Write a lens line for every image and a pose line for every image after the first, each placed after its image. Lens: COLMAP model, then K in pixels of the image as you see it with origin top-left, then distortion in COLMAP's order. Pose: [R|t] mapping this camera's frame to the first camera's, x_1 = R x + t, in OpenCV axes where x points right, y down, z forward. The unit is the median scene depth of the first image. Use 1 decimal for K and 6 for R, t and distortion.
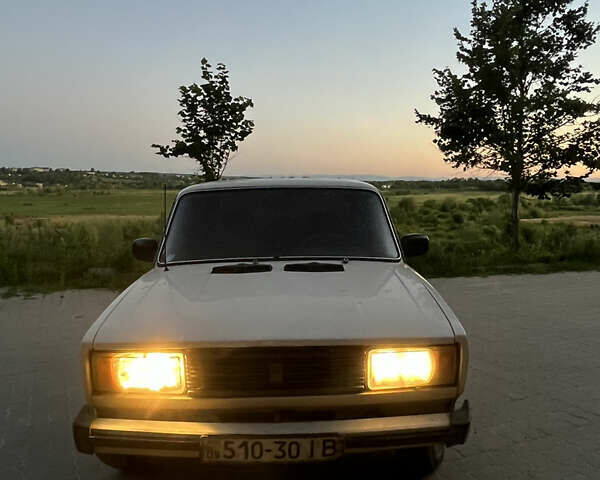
lens RADIAL K [[551.2, 0, 300.0], [0, 551.2, 240.0], [0, 0, 1]] dist [-0.010798, -0.005066]
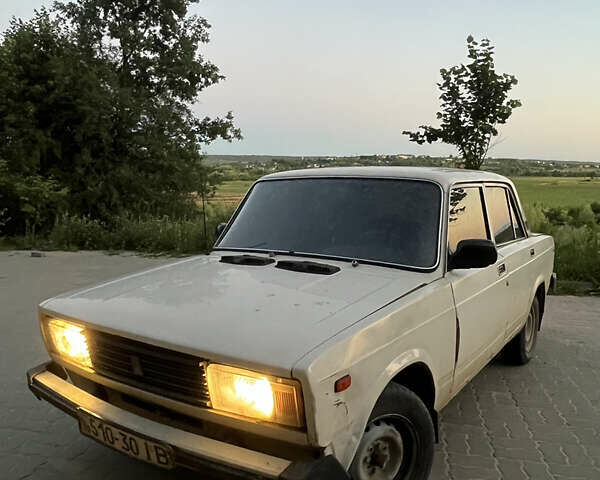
lens RADIAL K [[551.2, 0, 300.0], [0, 551.2, 240.0], [0, 0, 1]] dist [-0.010798, -0.005066]
pose [[0.803814, 0.079561, -0.589536, 0.170234], [-0.065112, 0.996829, 0.045749, -0.010825], [0.591306, 0.001612, 0.806446, 0.084189]]
